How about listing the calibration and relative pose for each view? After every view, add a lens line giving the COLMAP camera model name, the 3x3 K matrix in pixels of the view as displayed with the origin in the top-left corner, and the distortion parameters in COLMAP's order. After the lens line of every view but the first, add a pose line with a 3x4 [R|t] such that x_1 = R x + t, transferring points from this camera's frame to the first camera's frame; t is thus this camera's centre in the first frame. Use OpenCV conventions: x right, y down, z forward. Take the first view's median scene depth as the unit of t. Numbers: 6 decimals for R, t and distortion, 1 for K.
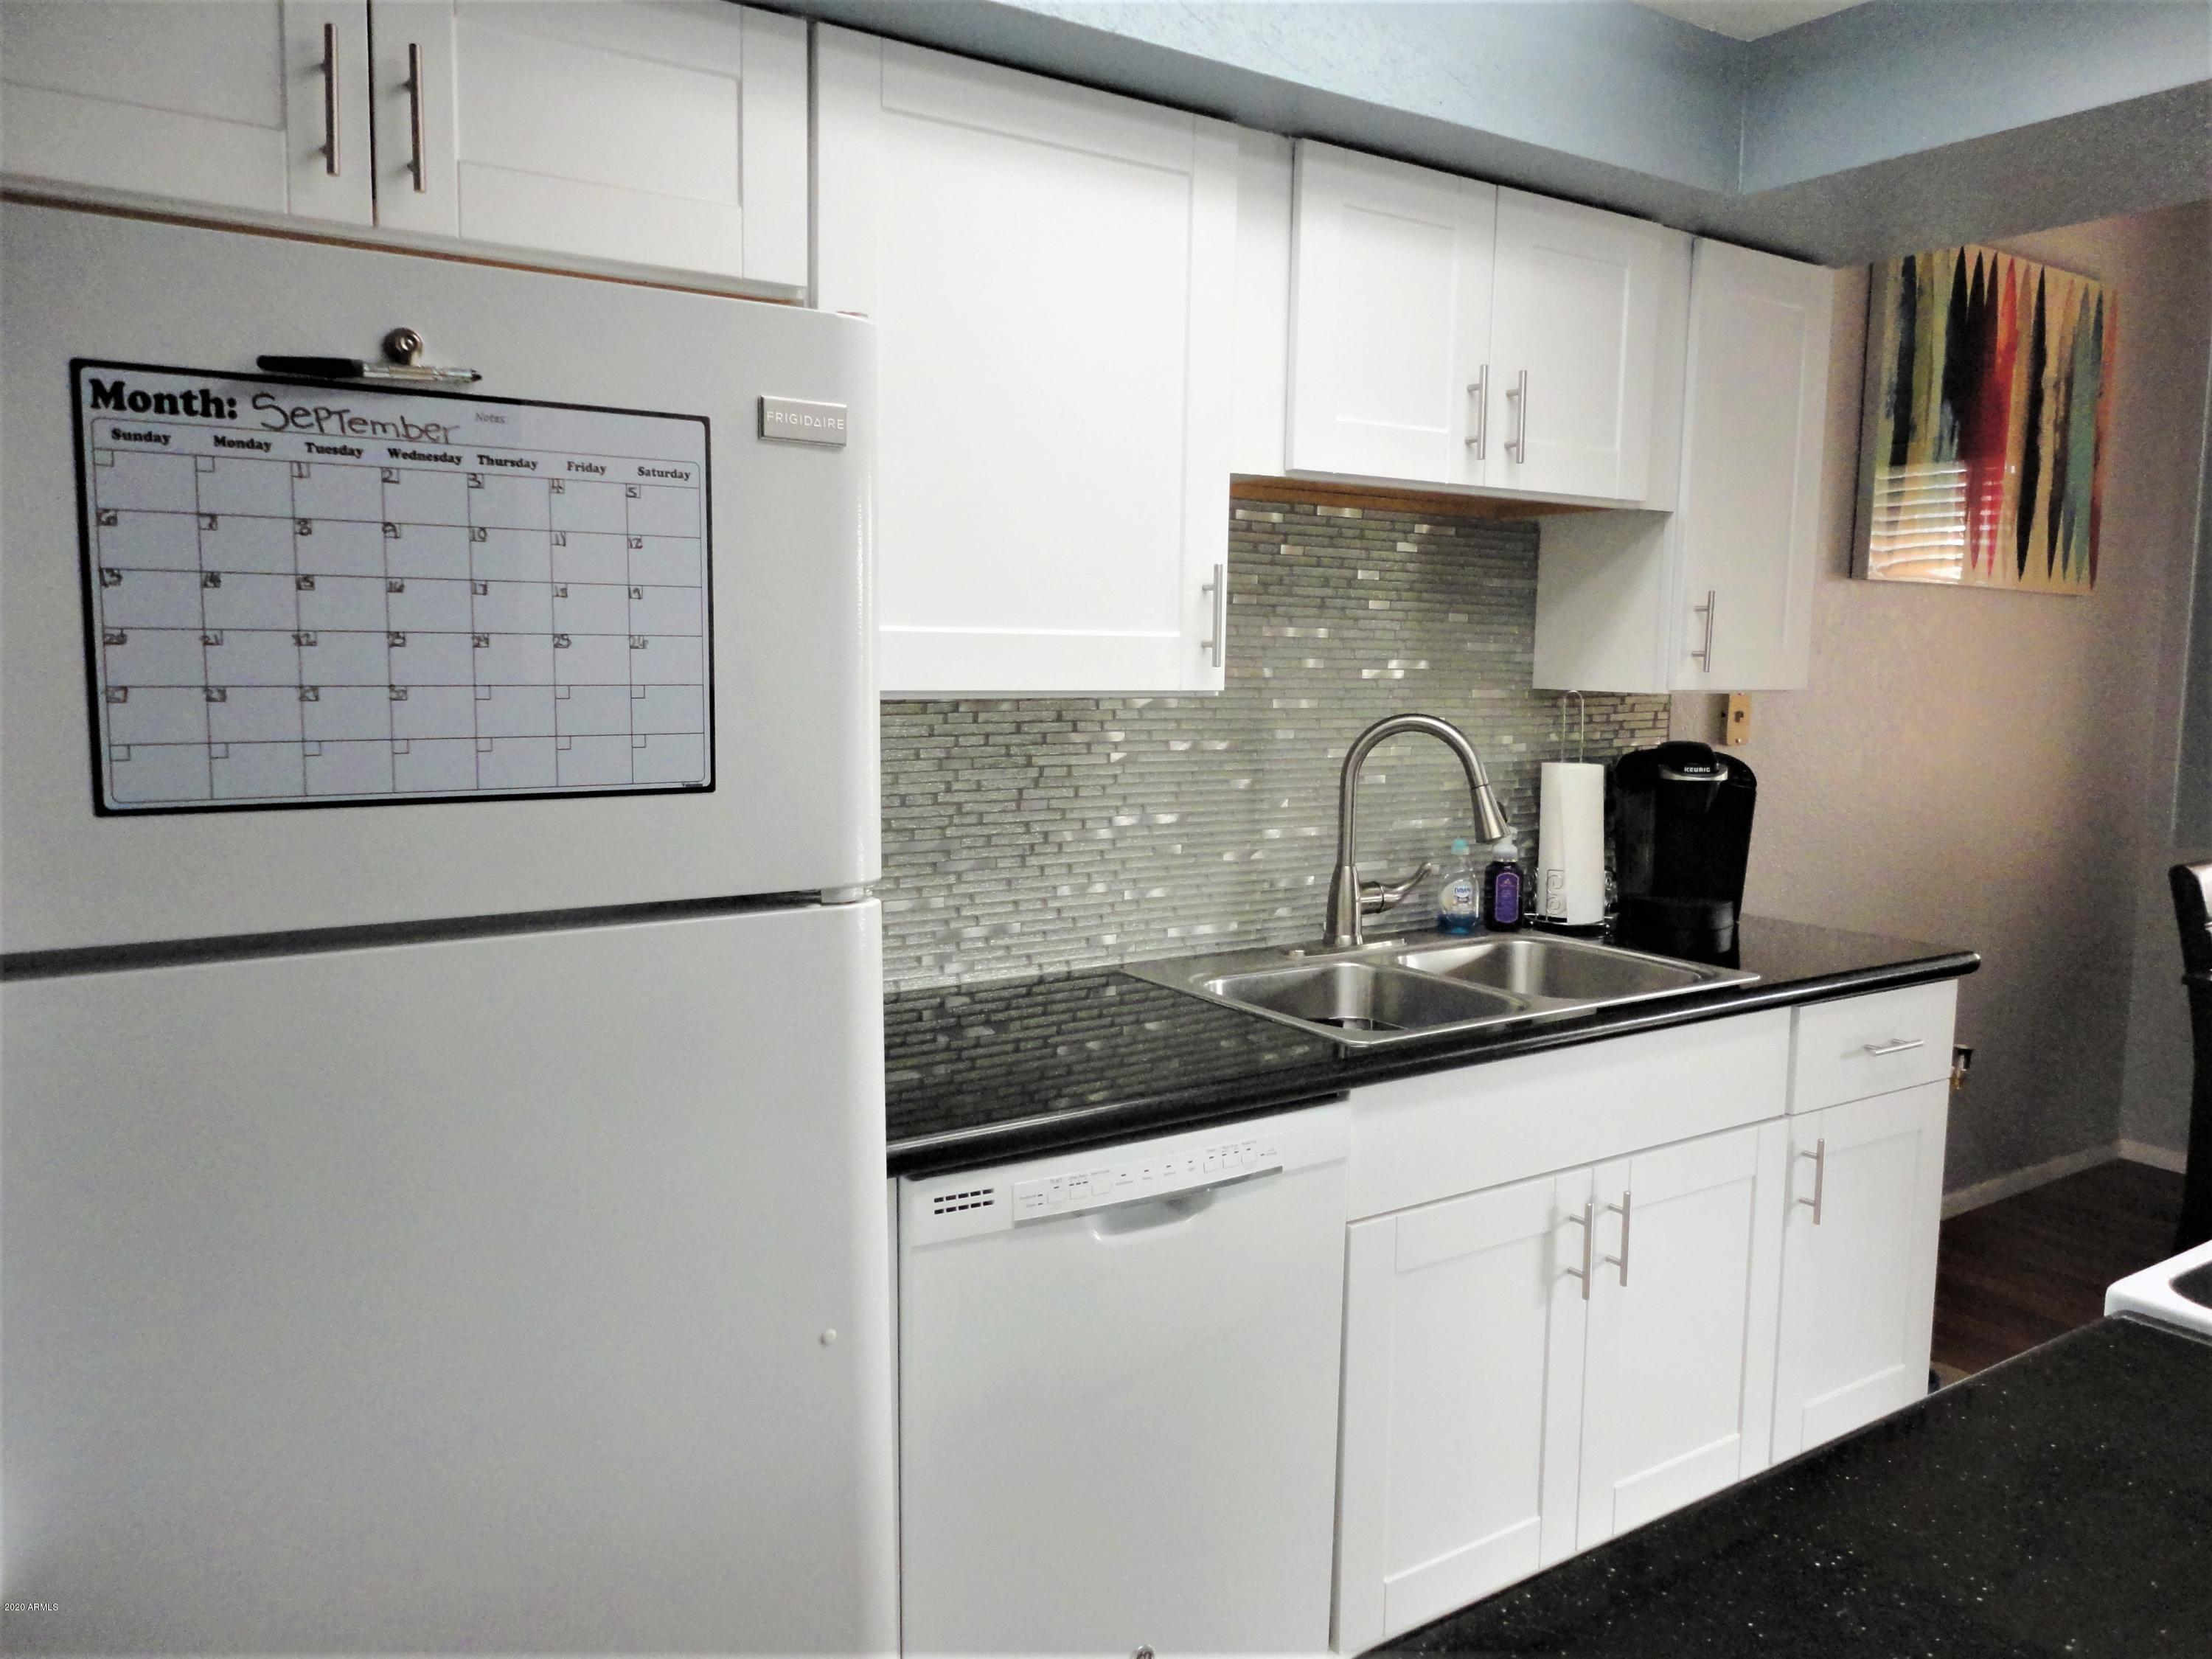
lens RADIAL K [[1610.9, 0, 1106.0], [0, 1610.9, 829.5], [0, 0, 1]] dist [0.003116, -0.000461]
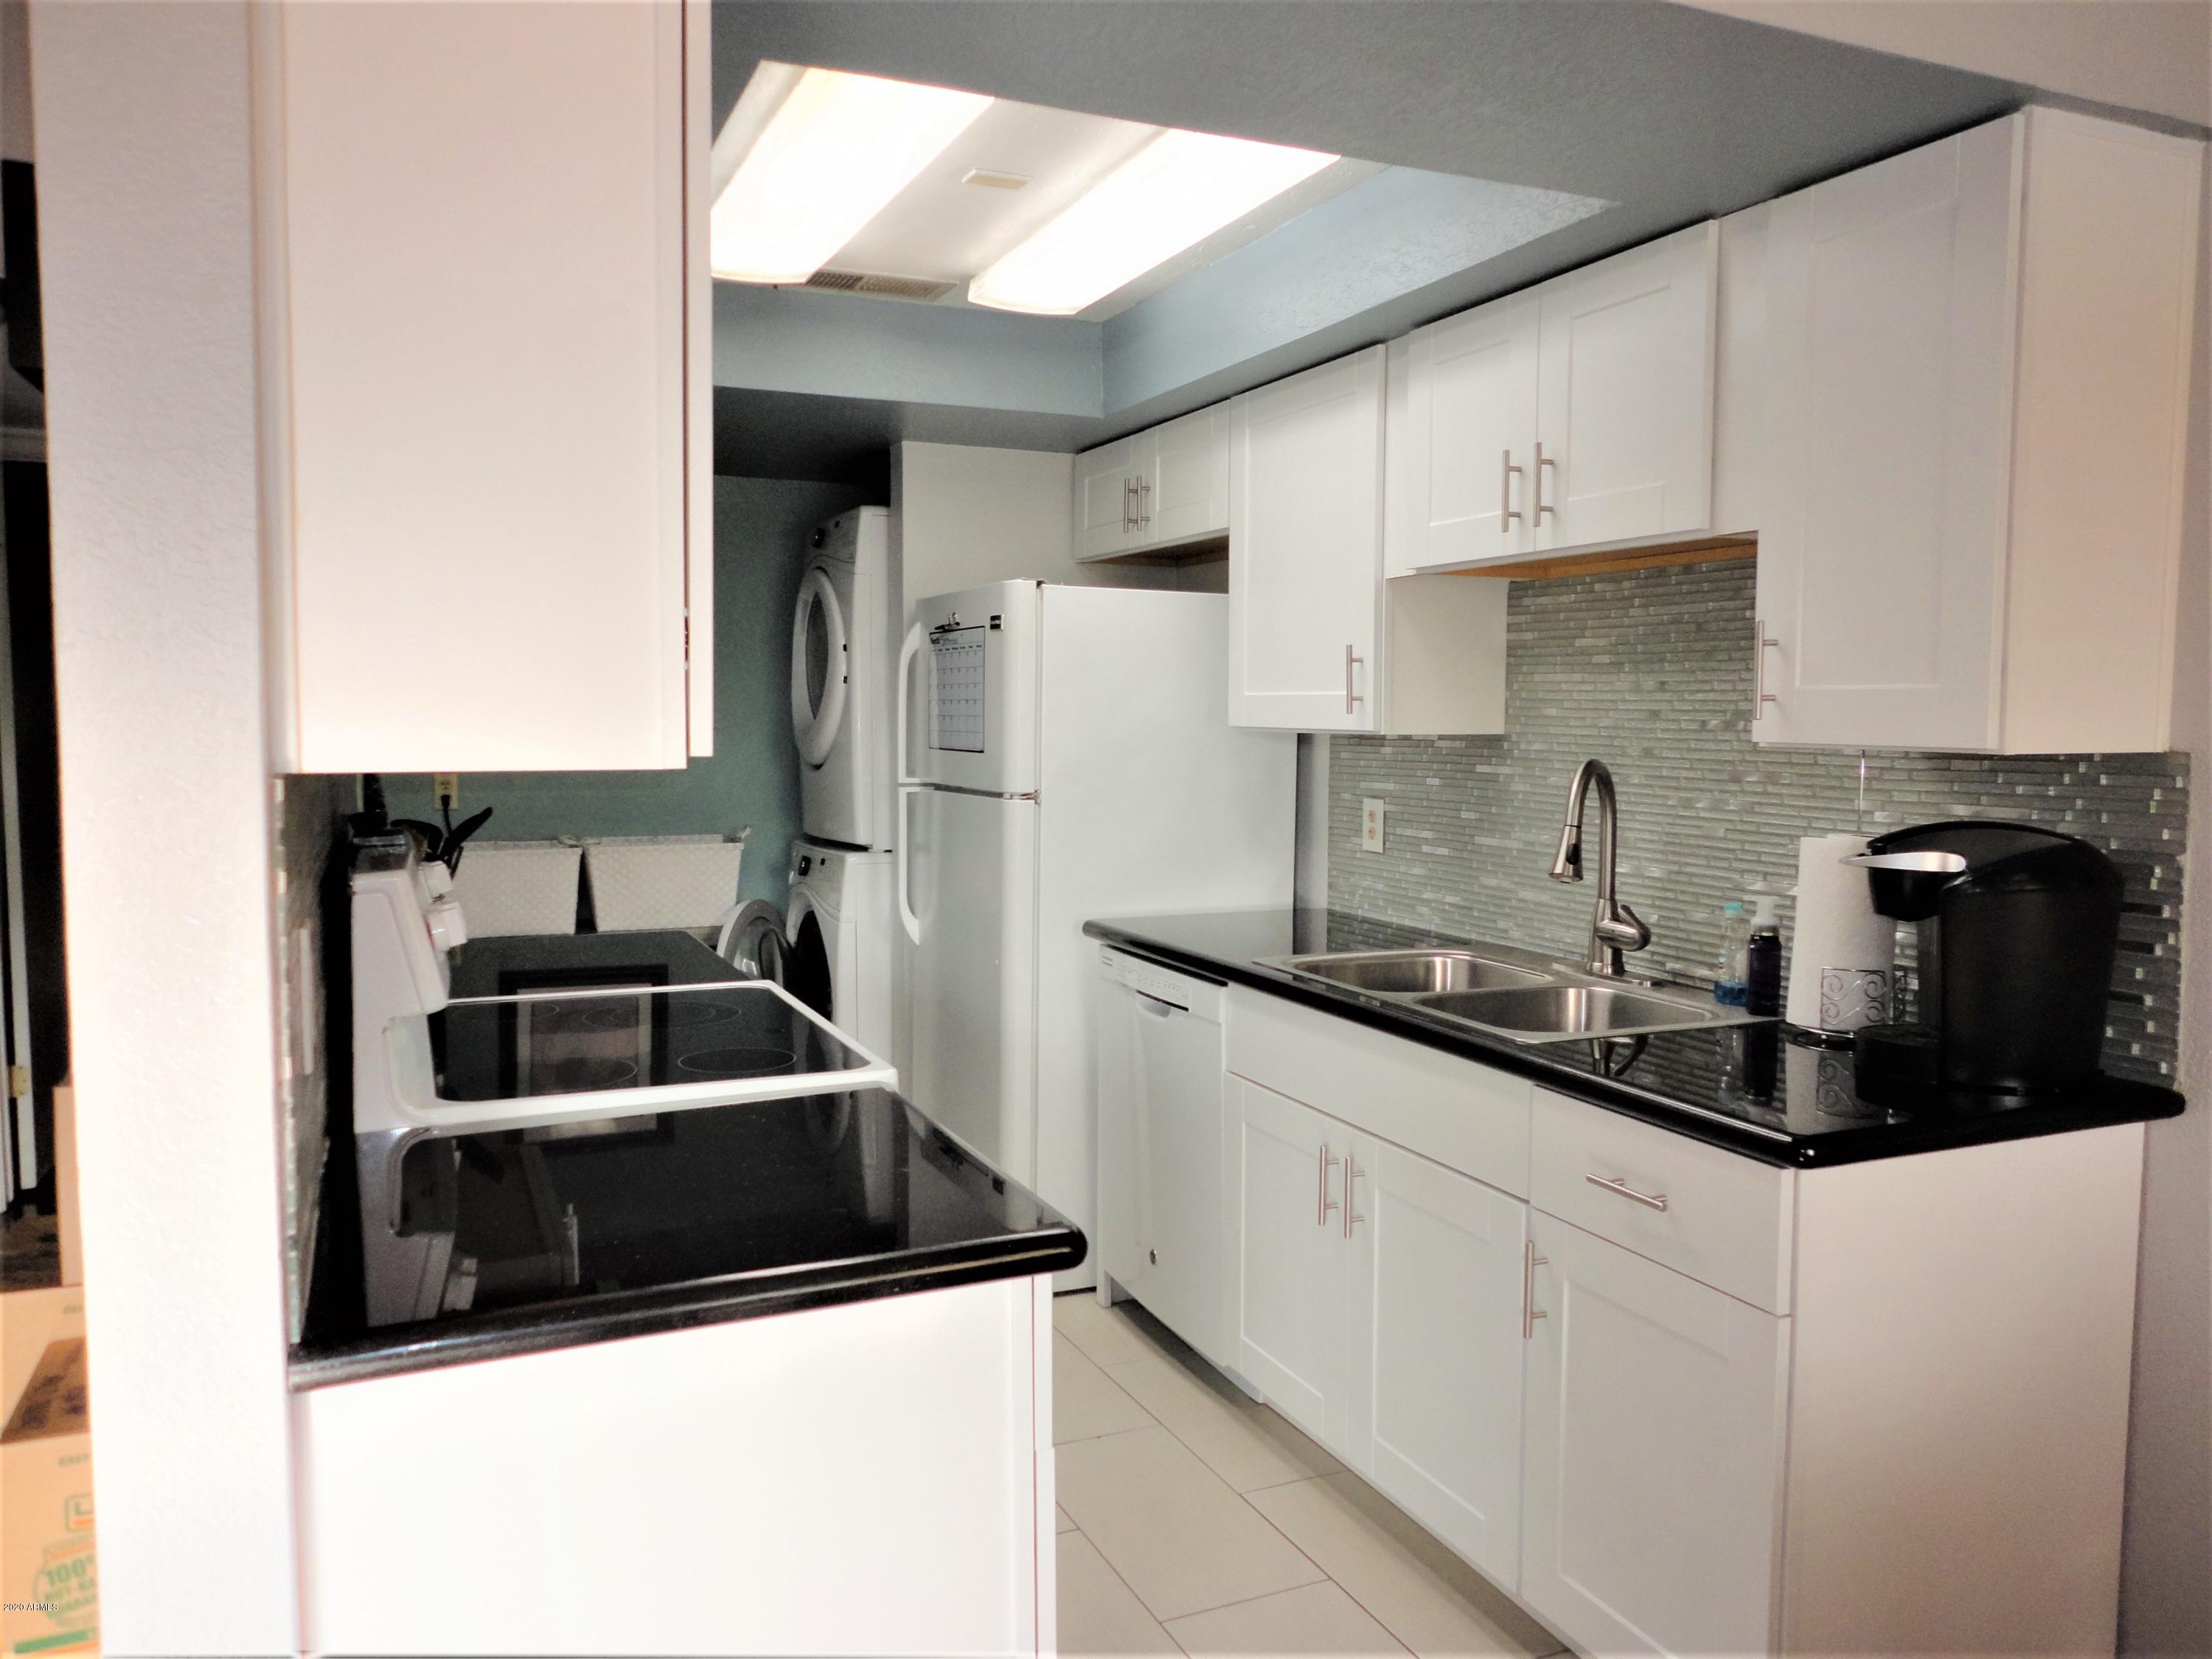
lens RADIAL K [[1610.9, 0, 1106.0], [0, 1610.9, 829.5], [0, 0, 1]] dist [0.003116, -0.000461]
pose [[-0.161507, 0.061708, -0.984940, 1.470973], [-0.112153, 0.990430, 0.080442, -0.084639], [0.980478, 0.123456, -0.153040, 0.962241]]
